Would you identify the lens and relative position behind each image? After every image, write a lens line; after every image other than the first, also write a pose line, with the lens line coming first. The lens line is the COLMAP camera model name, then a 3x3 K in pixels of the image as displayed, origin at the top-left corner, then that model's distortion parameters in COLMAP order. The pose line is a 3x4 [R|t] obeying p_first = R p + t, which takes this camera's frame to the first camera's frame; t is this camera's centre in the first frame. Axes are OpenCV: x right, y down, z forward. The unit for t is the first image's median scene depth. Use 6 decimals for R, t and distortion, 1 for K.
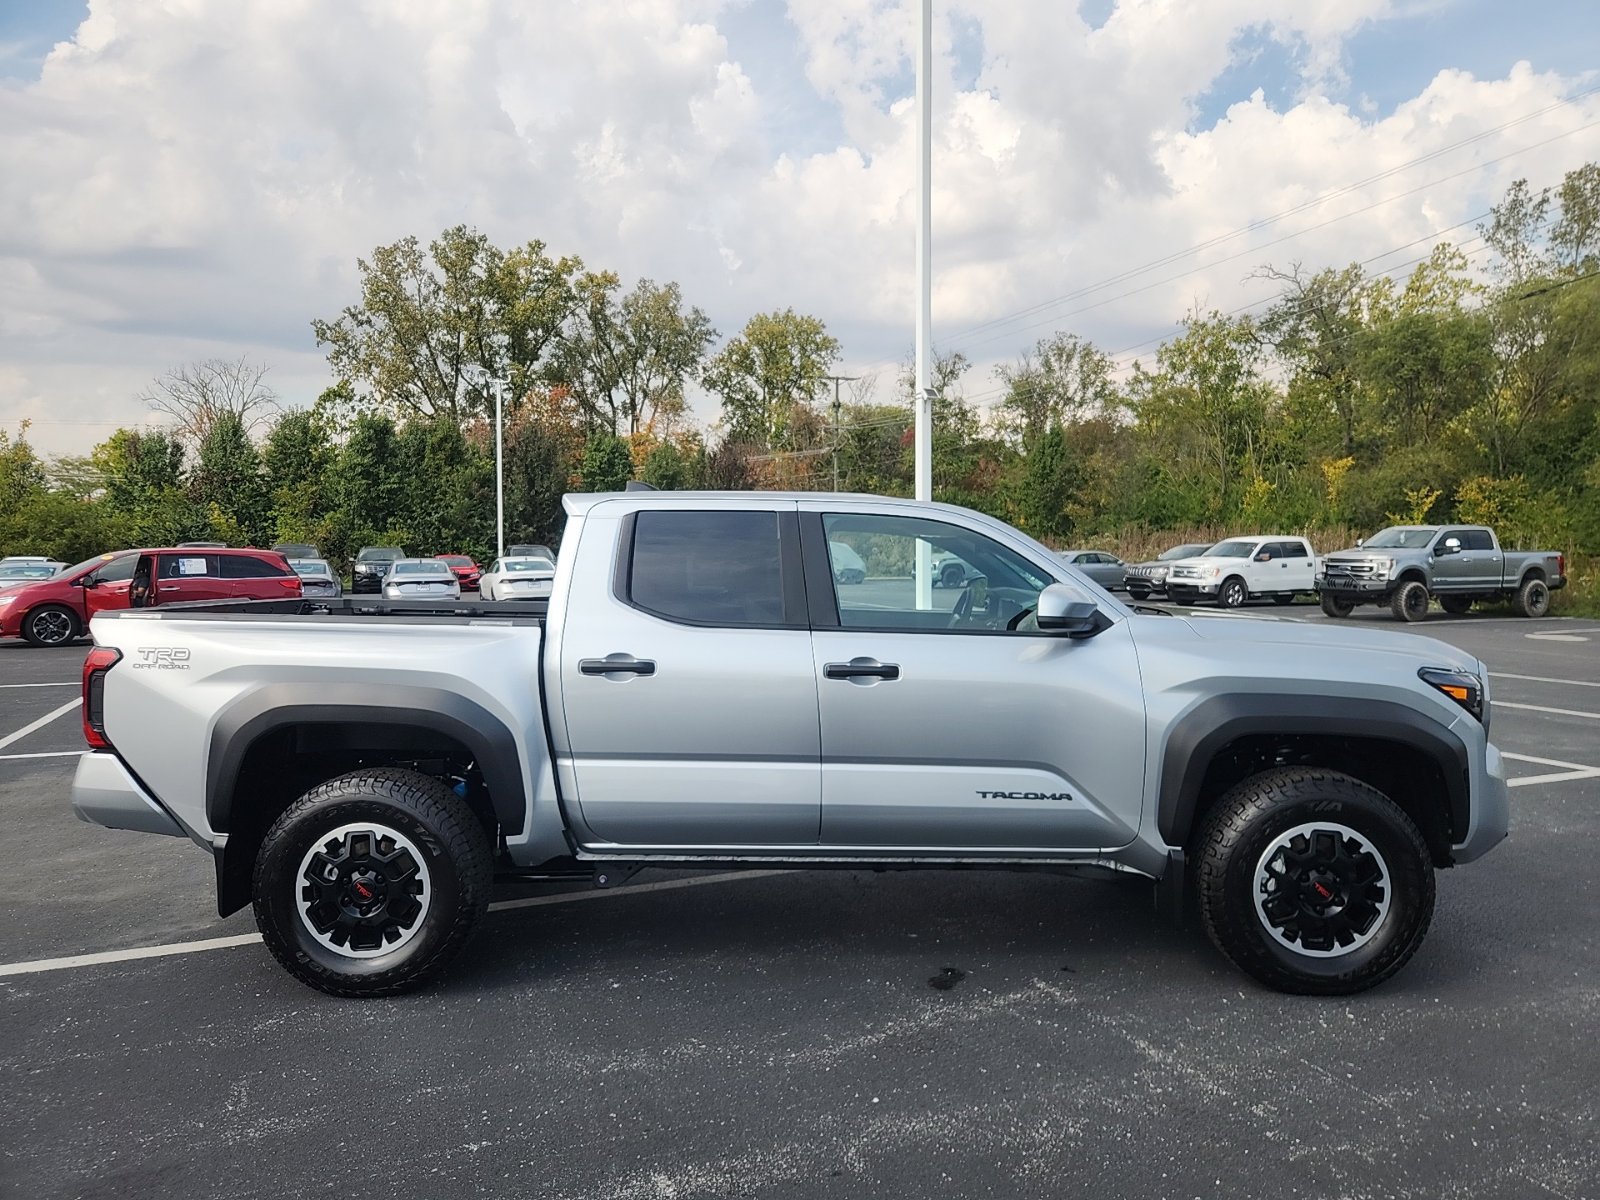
lens RADIAL K [[1082.2, 0, 827.5], [0, 1082.2, 596.8], [0, 0, 1]] dist [0.062524, -0.046540]
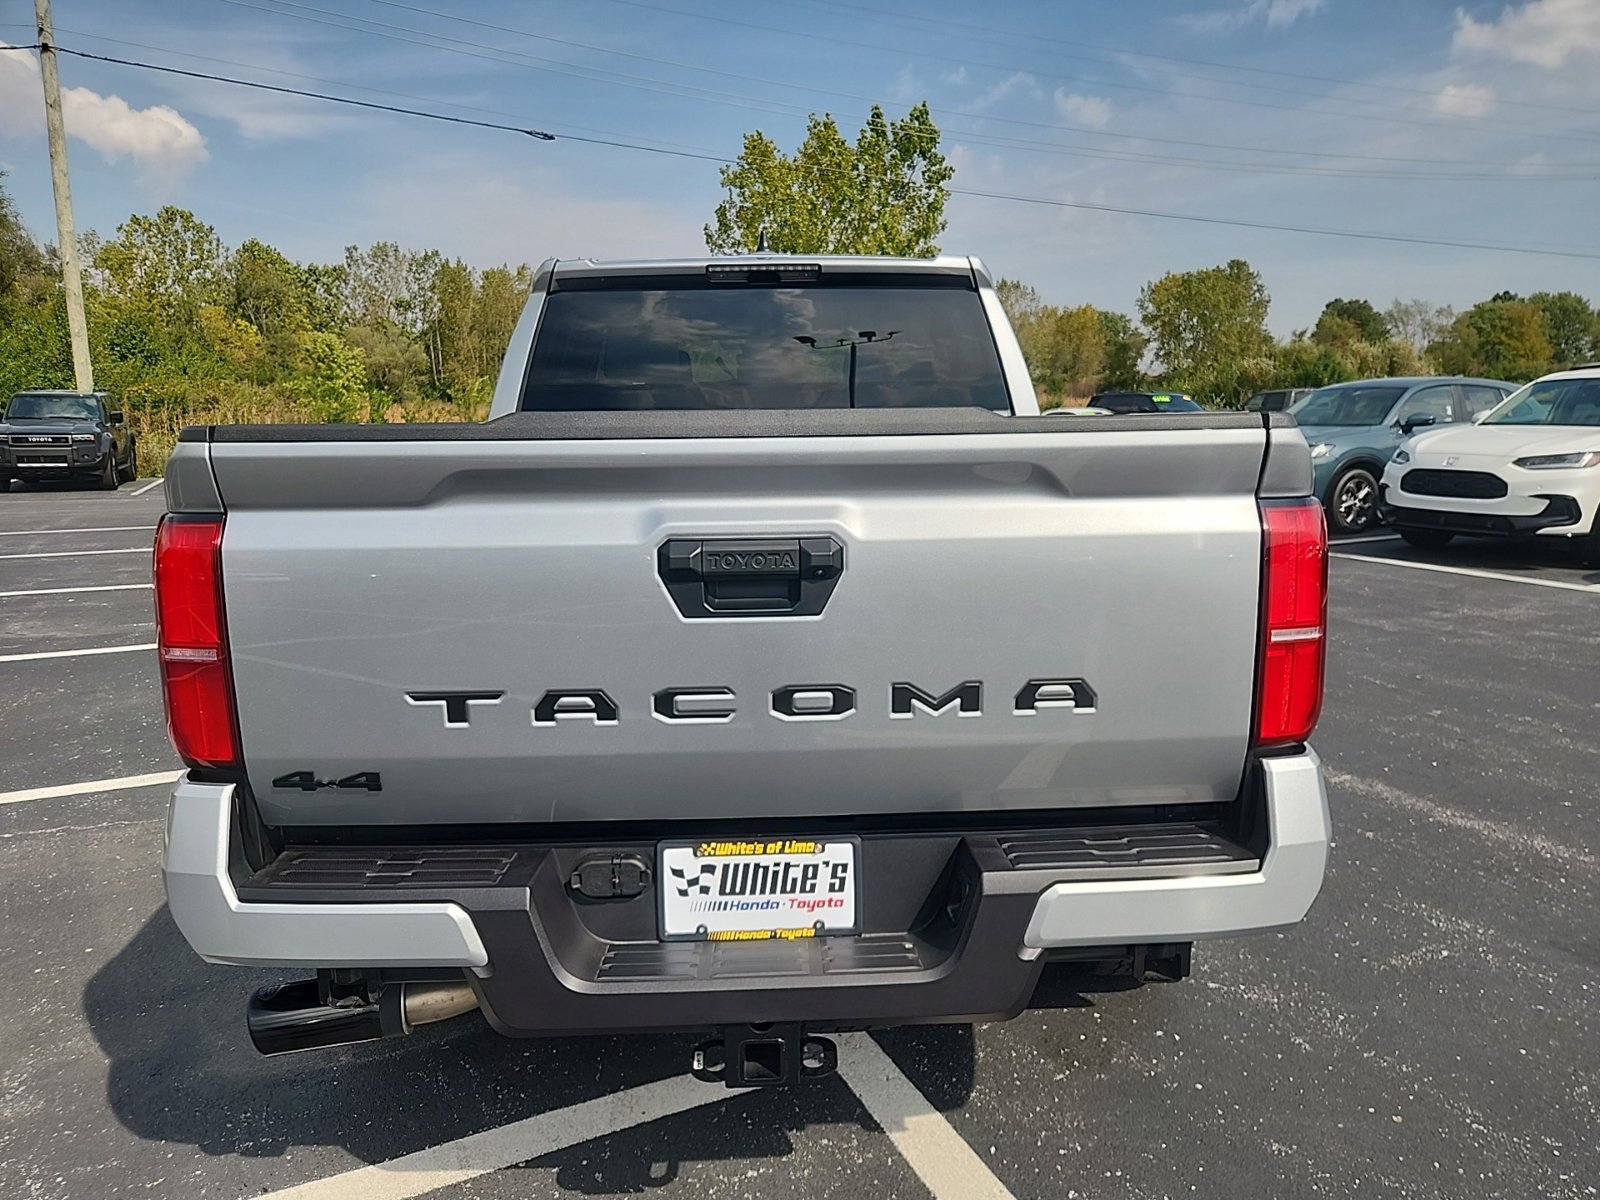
lens RADIAL K [[1082.2, 0, 827.5], [0, 1082.2, 596.8], [0, 0, 1]] dist [0.062524, -0.046540]
pose [[-0.047339, -0.165036, 0.985151, -0.096913], [0.045521, 0.984875, 0.167178, 0.000458], [-0.997841, 0.052760, -0.039111, 0.109114]]
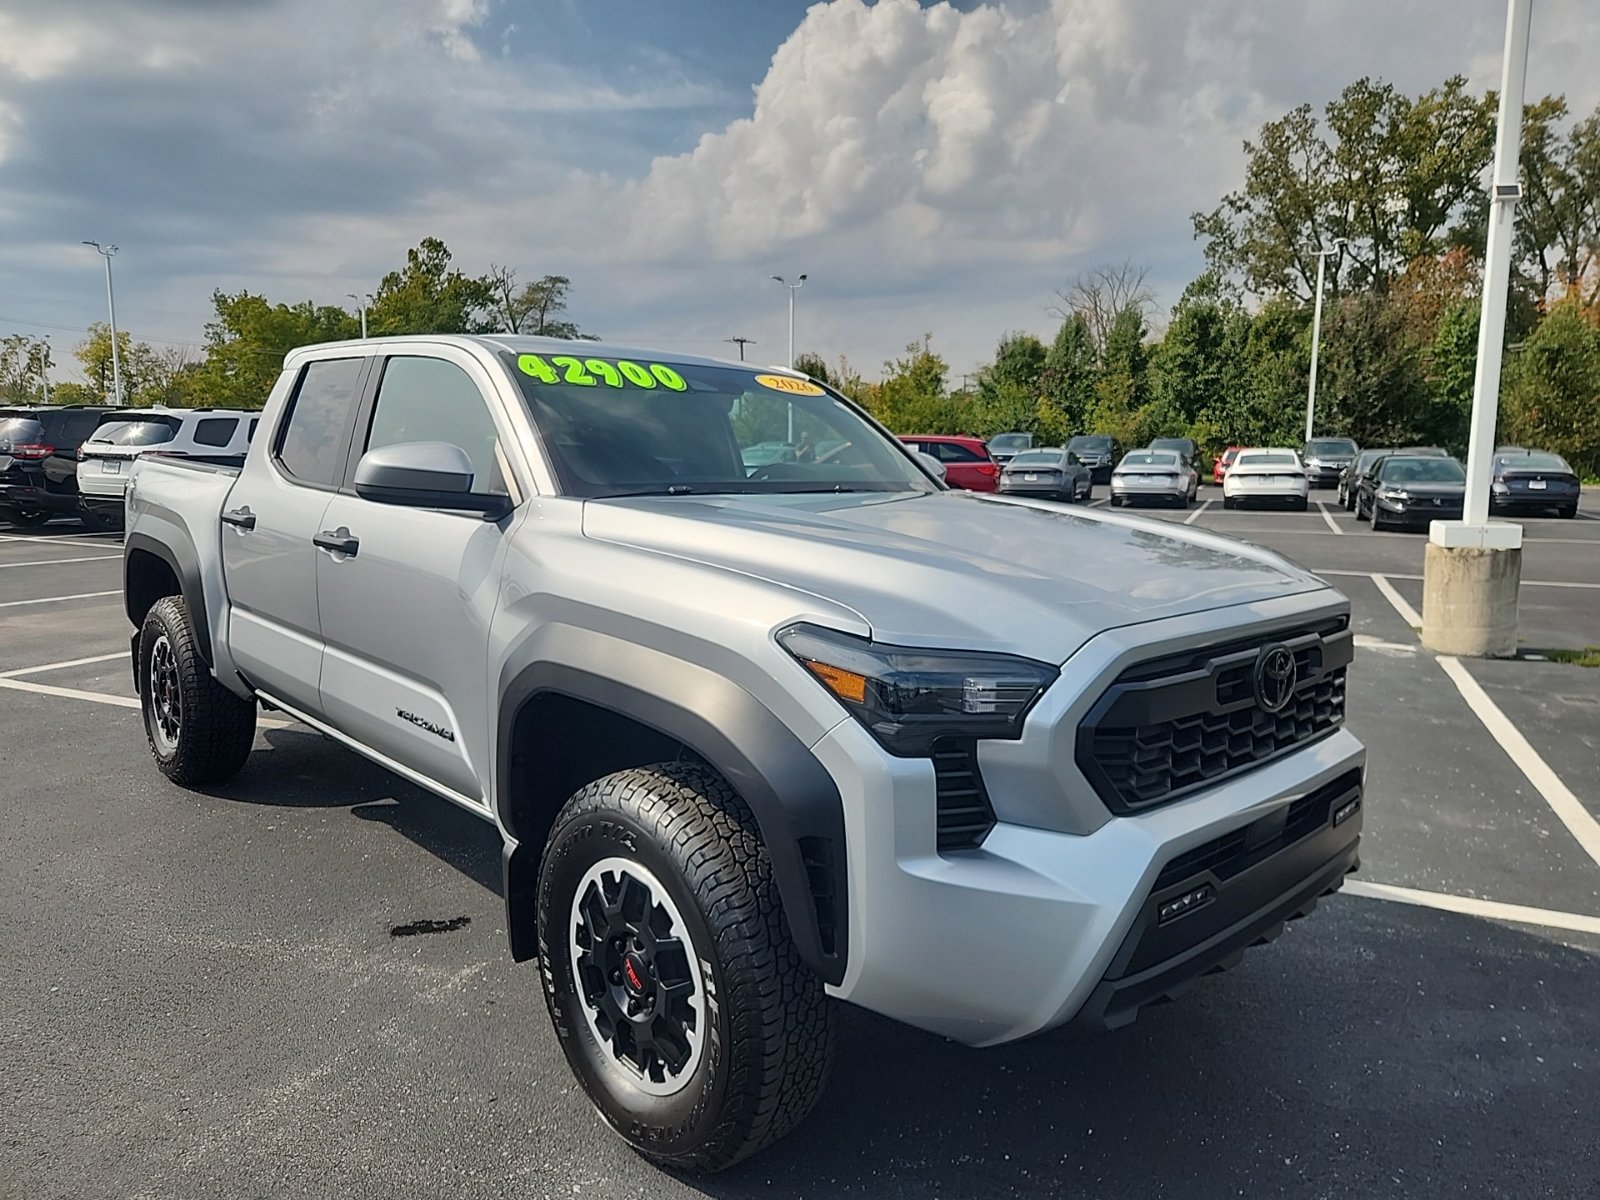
lens RADIAL K [[1082.8, 0, 822.8], [0, 1082.8, 598.5], [0, 0, 1]] dist [0.065131, -0.055357]
pose [[0.695140, 0.114495, -0.709698, 0.080781], [-0.046303, 0.992316, 0.114737, -0.000474], [0.717382, -0.046897, 0.695100, 0.059662]]
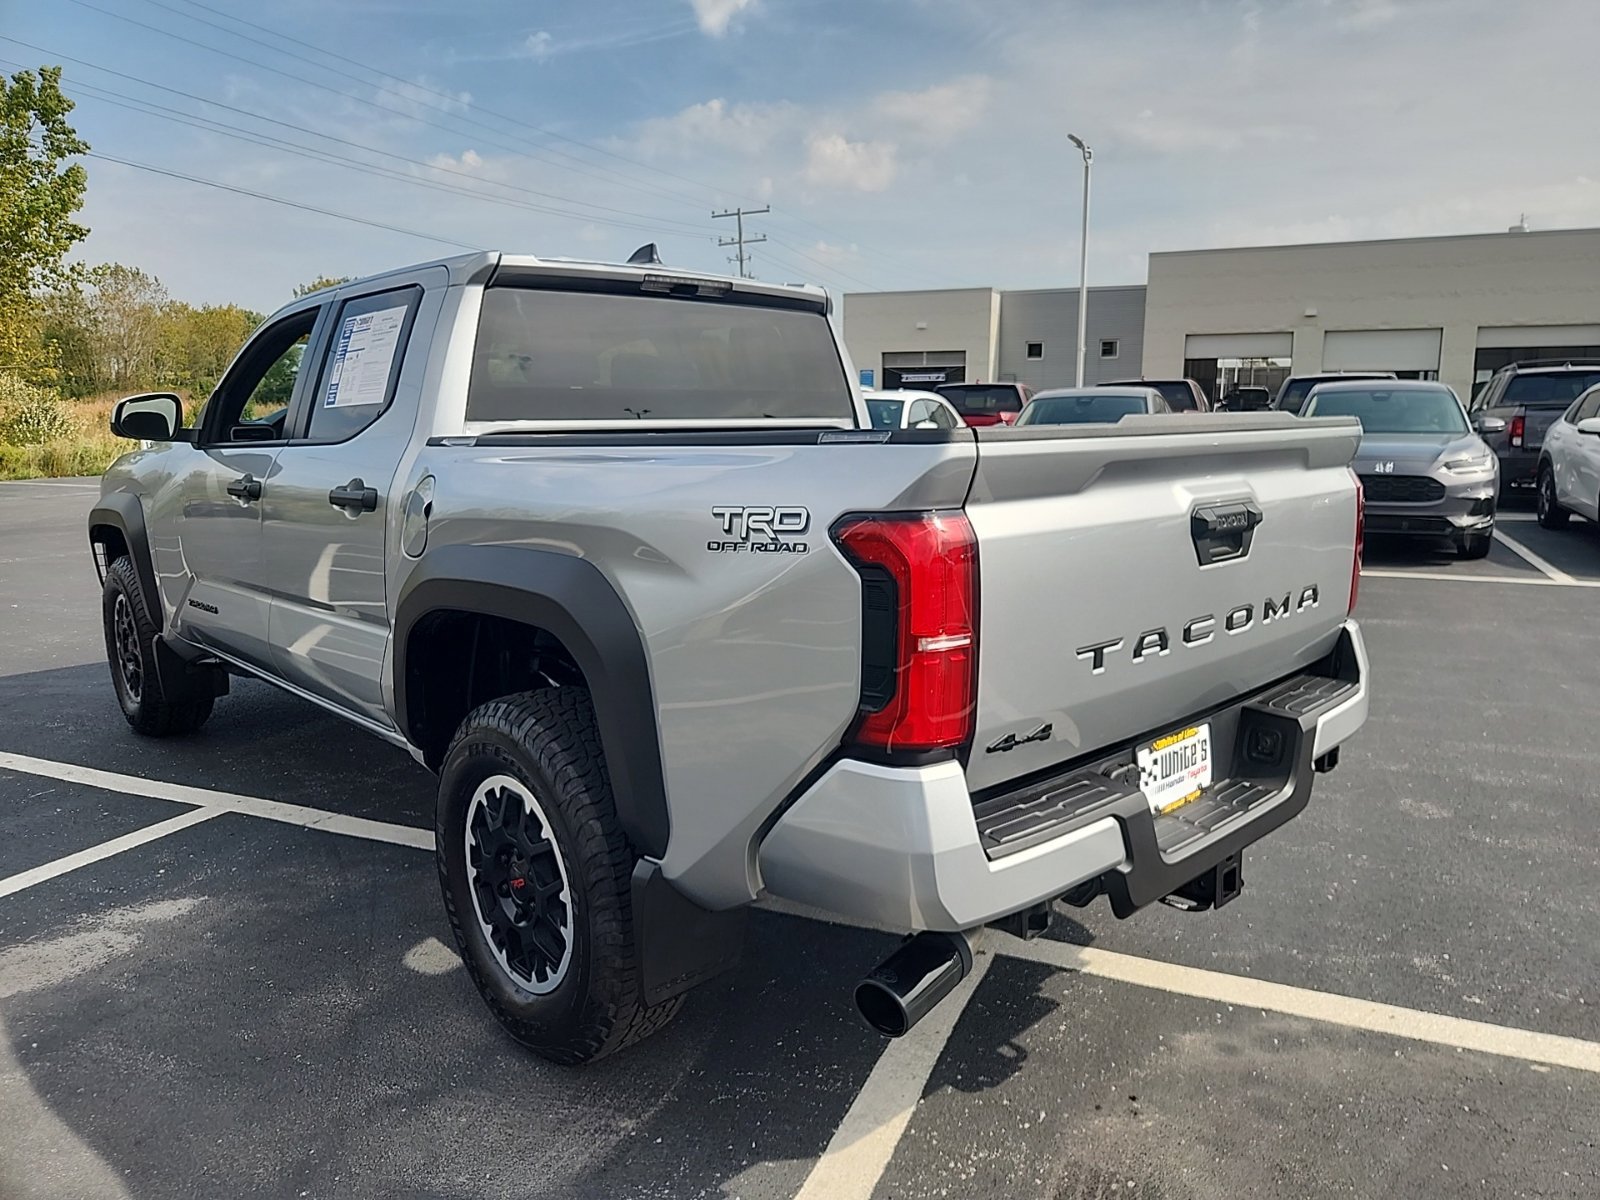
lens RADIAL K [[1082.8, 0, 822.8], [0, 1082.8, 598.5], [0, 0, 1]] dist [0.065131, -0.055357]
pose [[-0.698574, -0.111863, 0.706740, -0.084735], [0.033846, 0.981433, 0.188796, -0.001429], [-0.714737, 0.155808, -0.681818, 0.156718]]
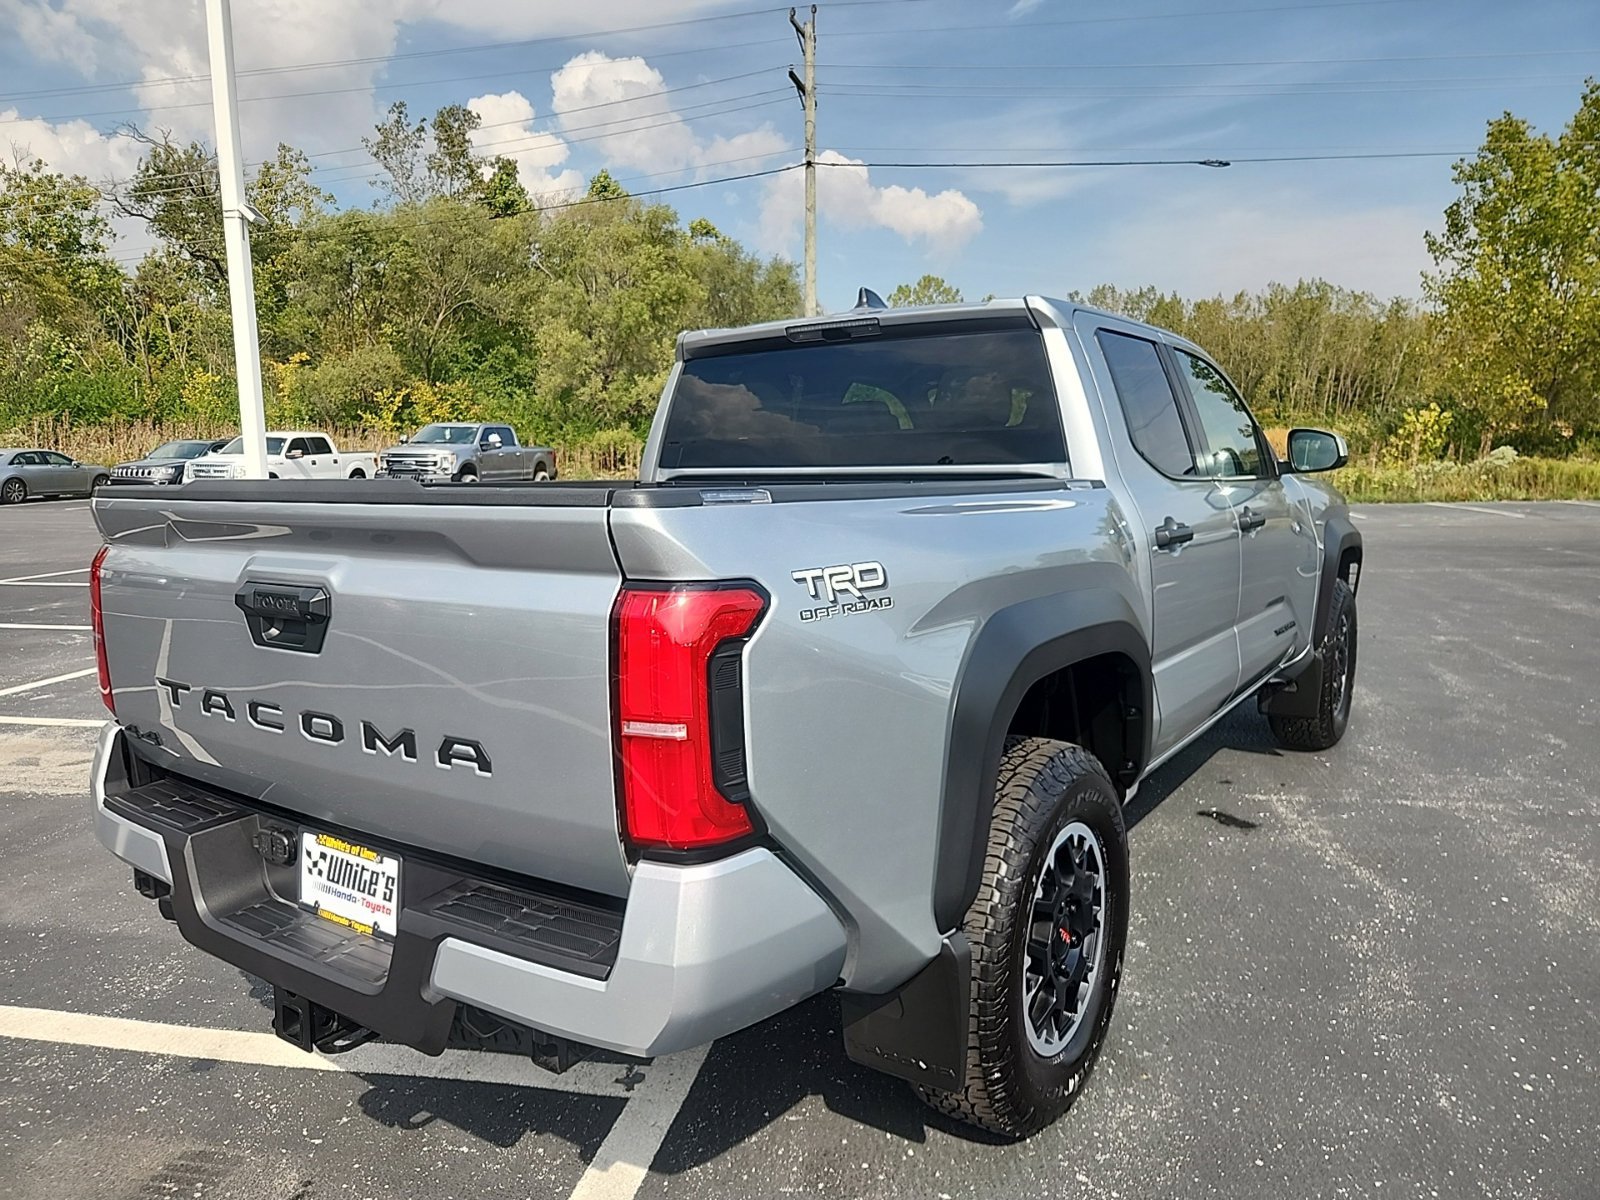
lens RADIAL K [[1080.2, 0, 803.8], [0, 1080.2, 581.8], [0, 0, 1]] dist [0.065422, -0.055414]
pose [[0.559183, -0.105681, 0.822281, -0.086092], [0.045186, 0.994253, 0.097055, 0.000971], [-0.827812, -0.017116, 0.560744, 0.069648]]
